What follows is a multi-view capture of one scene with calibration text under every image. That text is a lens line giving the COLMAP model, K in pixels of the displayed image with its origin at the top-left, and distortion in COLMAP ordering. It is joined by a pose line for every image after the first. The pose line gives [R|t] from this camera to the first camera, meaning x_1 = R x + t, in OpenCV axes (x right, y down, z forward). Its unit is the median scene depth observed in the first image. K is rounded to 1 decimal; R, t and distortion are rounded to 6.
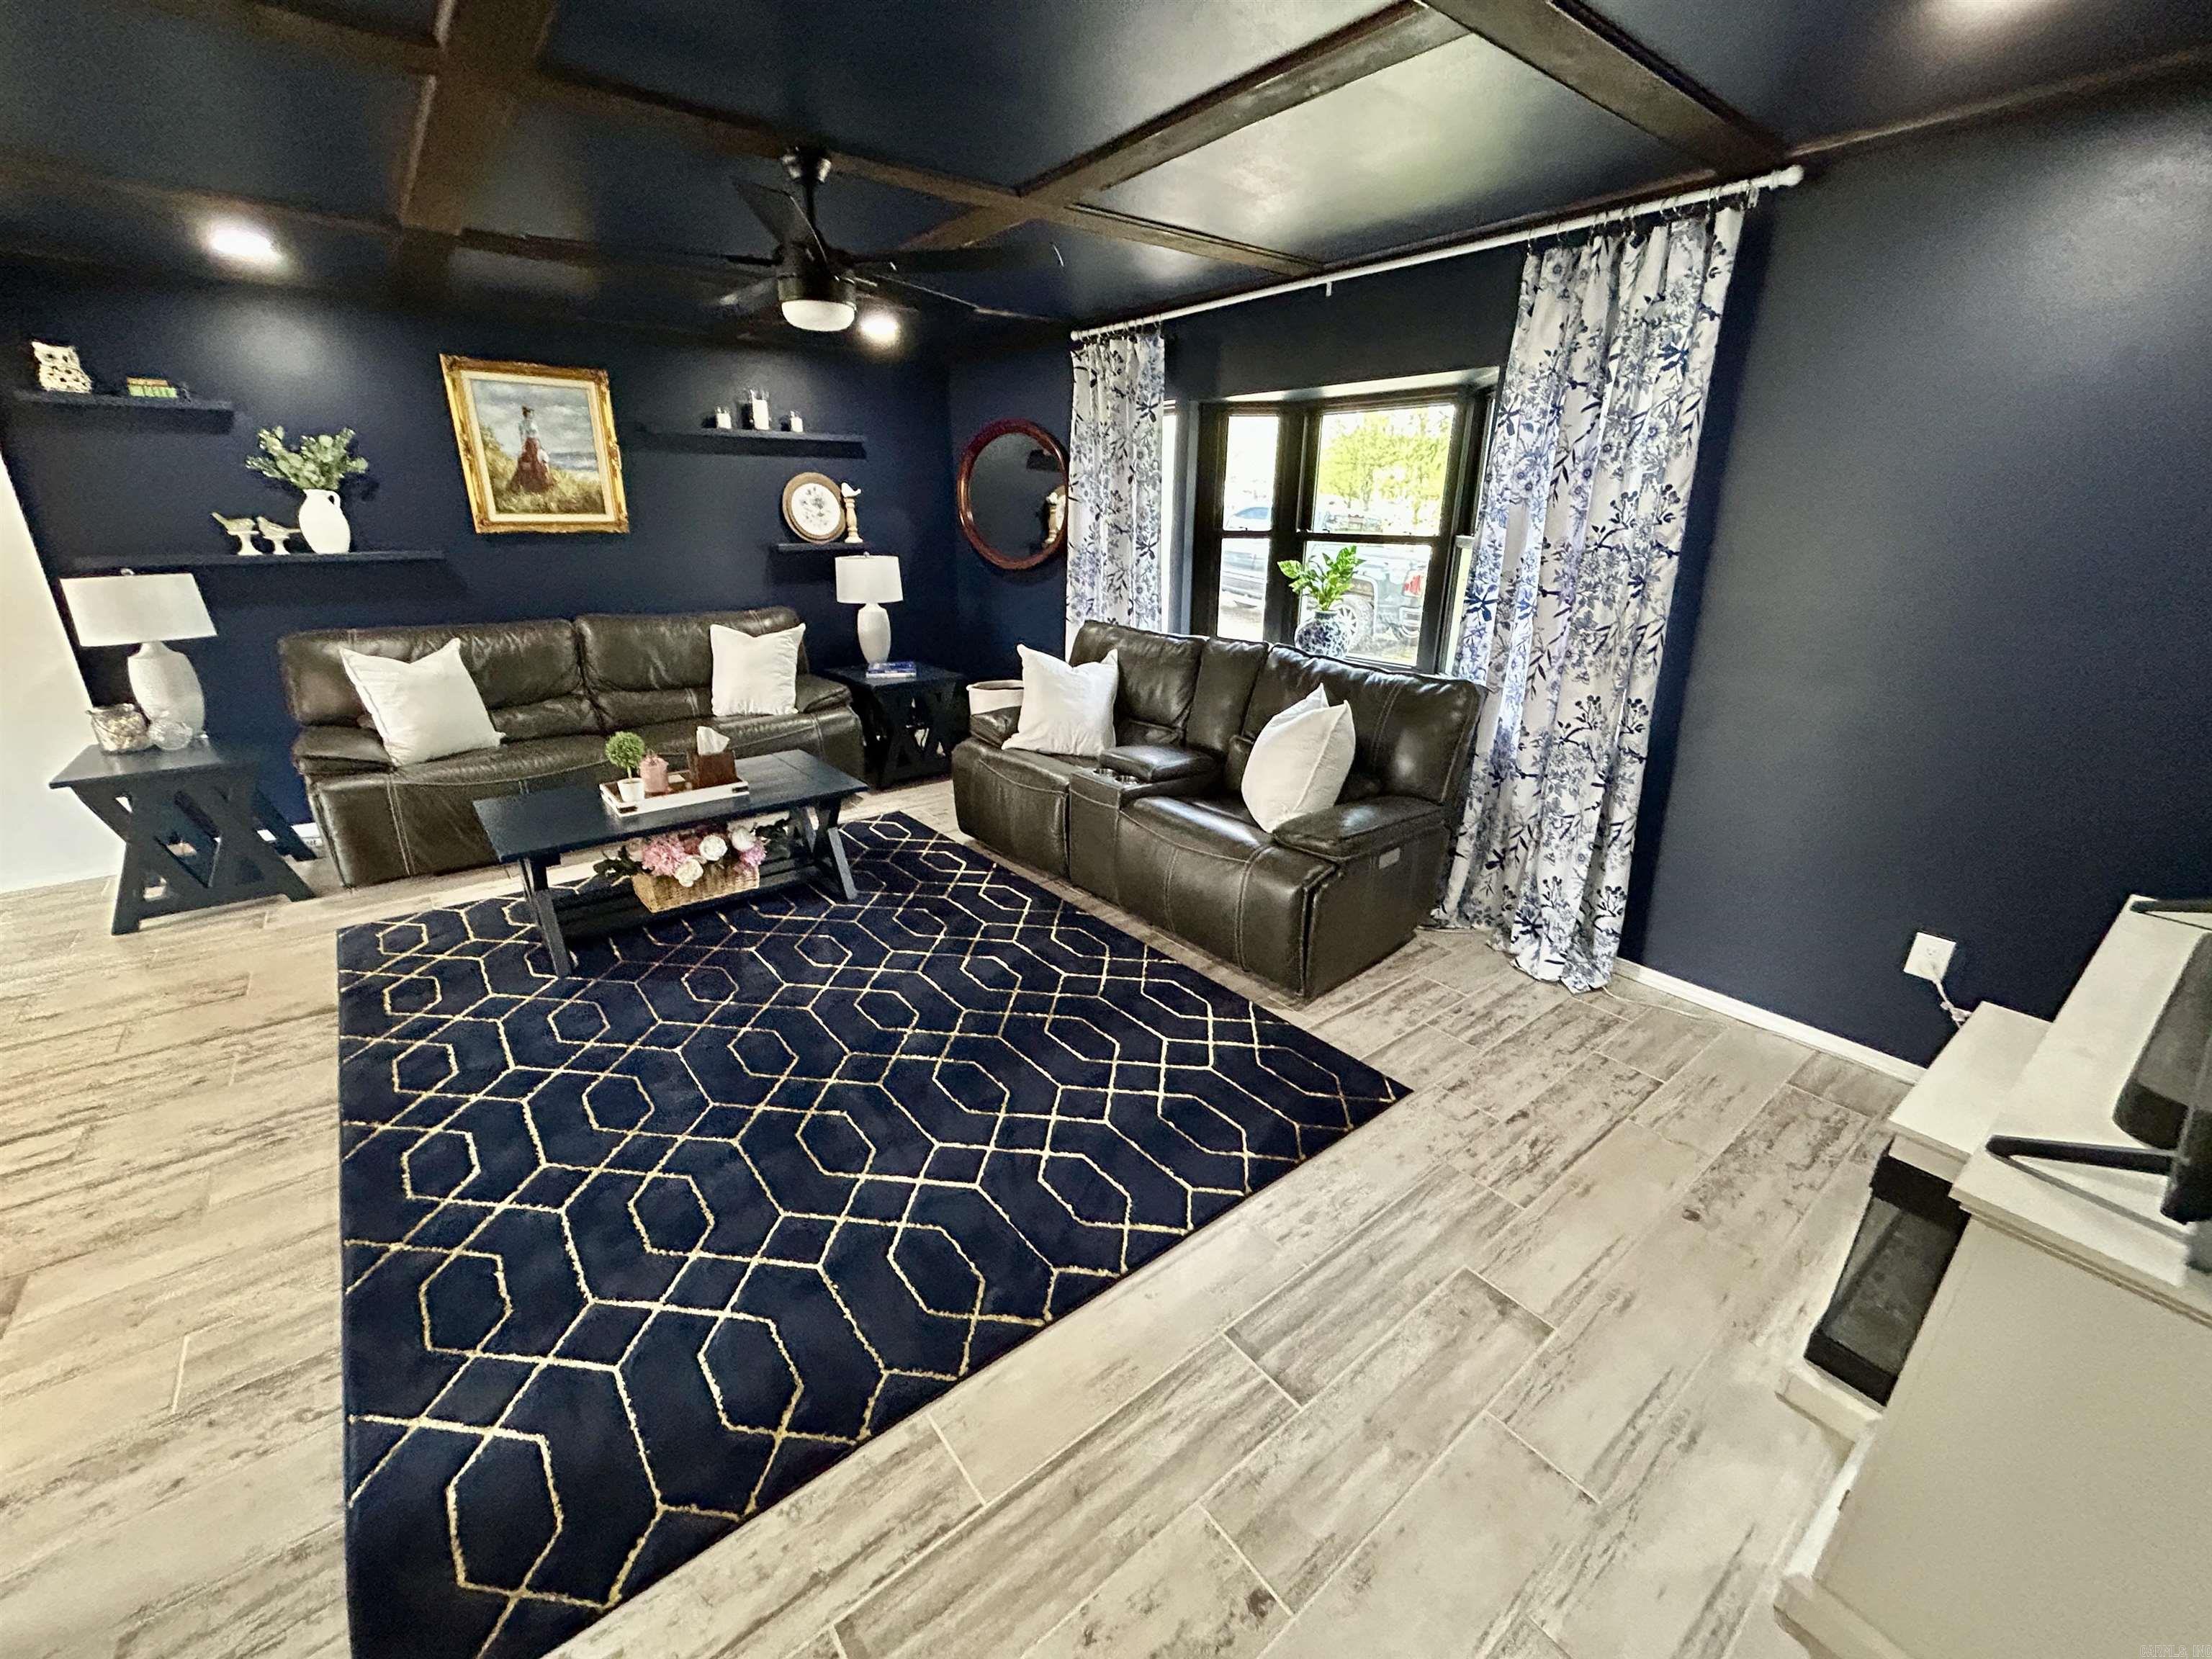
lens RADIAL K [[896.0, 0, 1100.7], [0, 896.0, 828.3], [0, 0, 1]] dist [-0.001400, 0.000687]
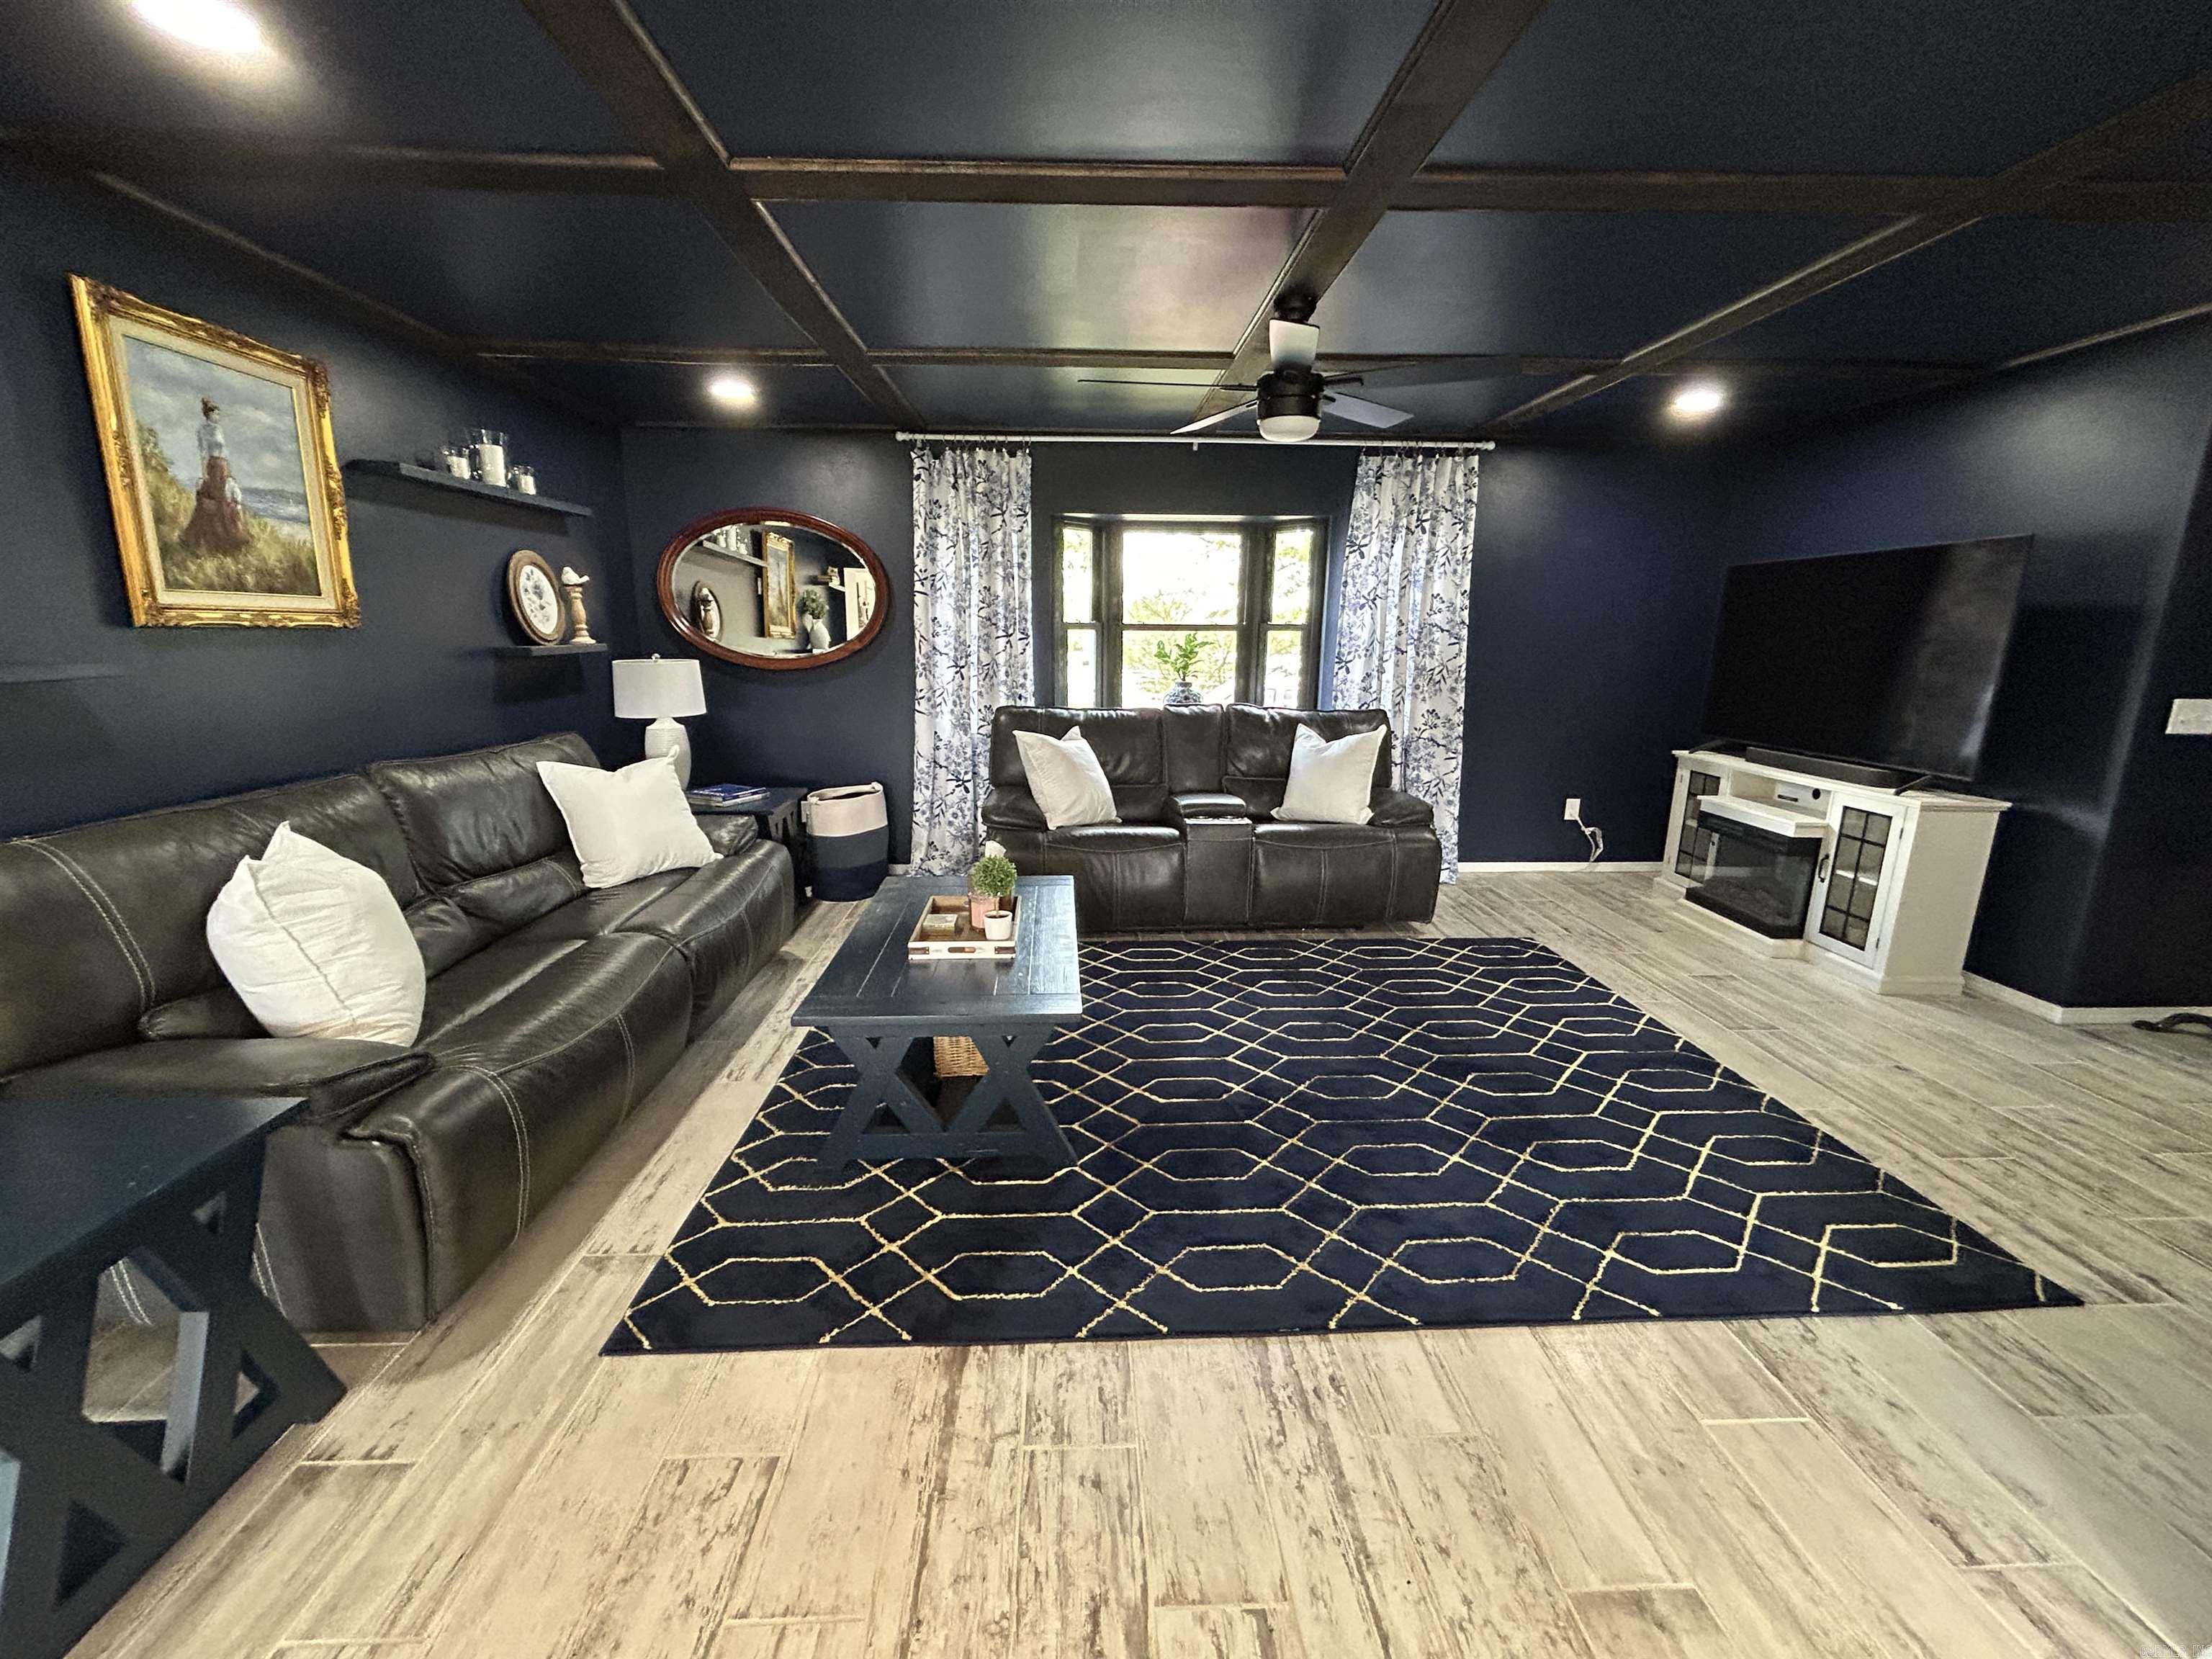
lens RADIAL K [[896.0, 0, 1100.7], [0, 896.0, 829.0], [0, 0, 1]] dist [-0.001400, 0.000687]
pose [[0.593340, -0.180253, 0.784510, -0.973648], [0.271013, 0.962440, 0.016163, -0.102118], [-0.757958, 0.203022, 0.619905, 0.375239]]
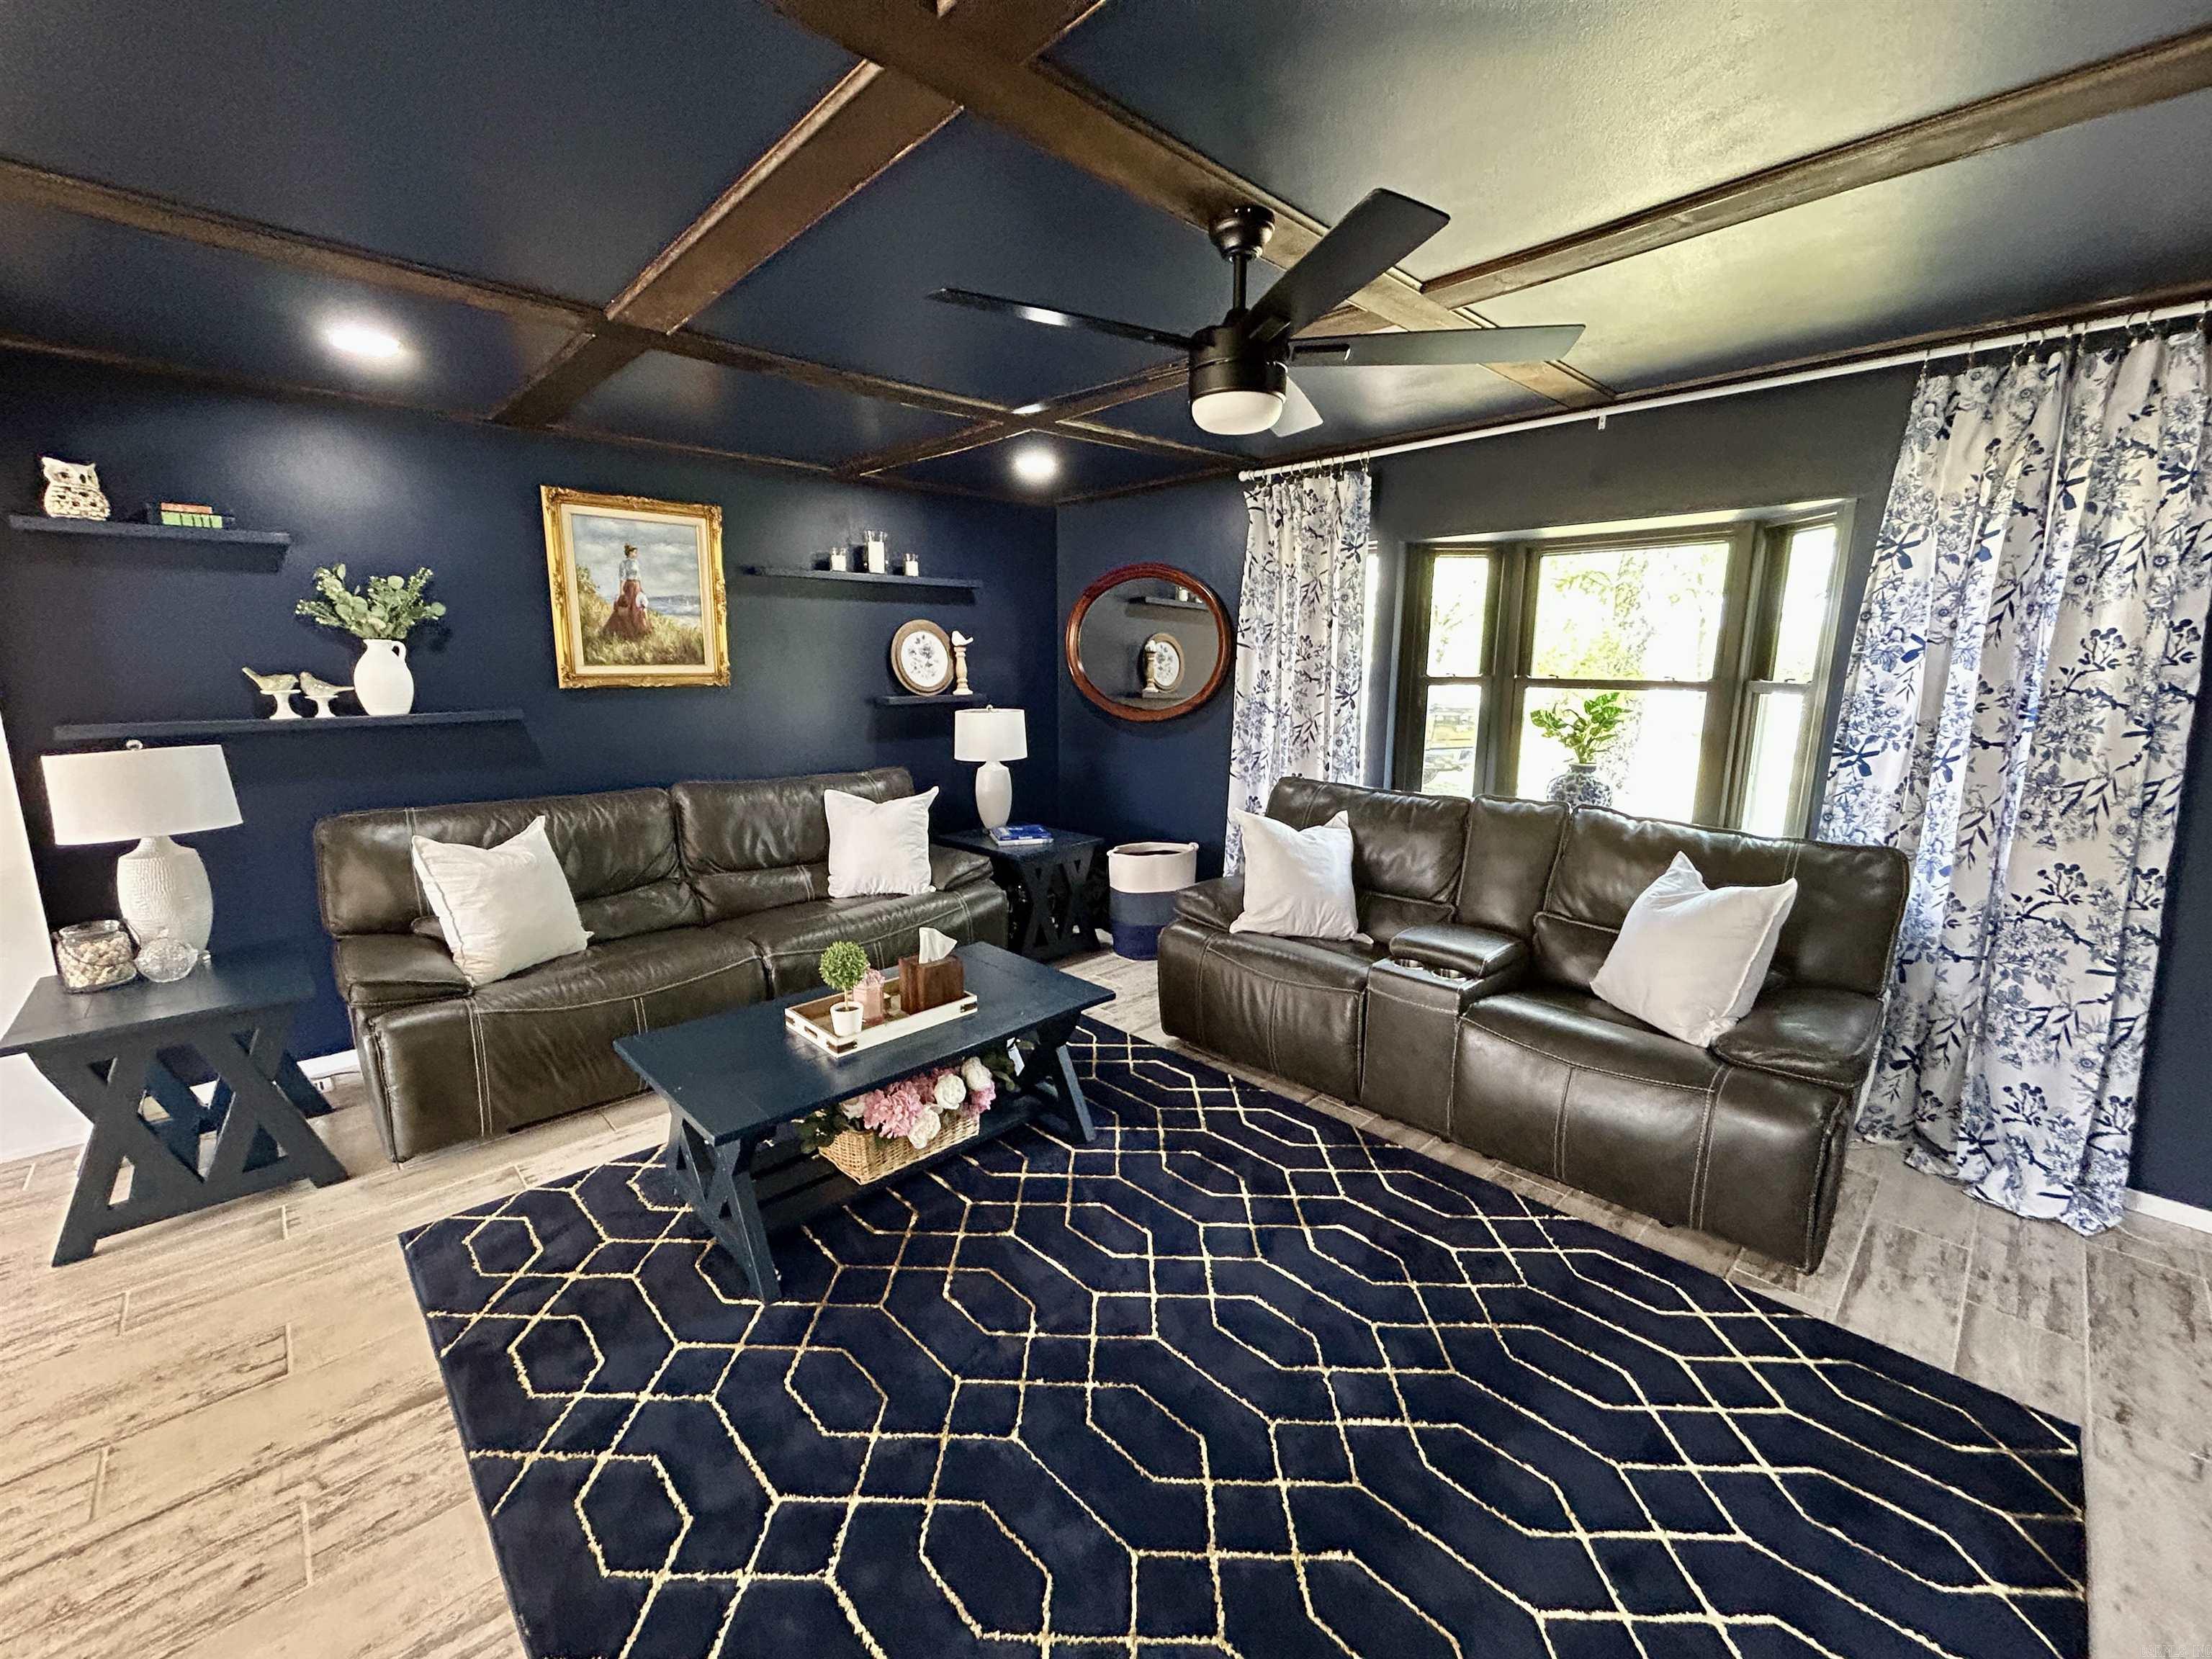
lens RADIAL K [[896.0, 0, 1100.0], [0, 896.0, 829.9], [0, 0, 1]] dist [-0.001400, 0.000687]
pose [[0.995998, -0.024027, 0.086082, -0.336981], [0.036877, 0.987852, -0.150959, -0.070279], [-0.081409, 0.153530, 0.984785, 0.201273]]
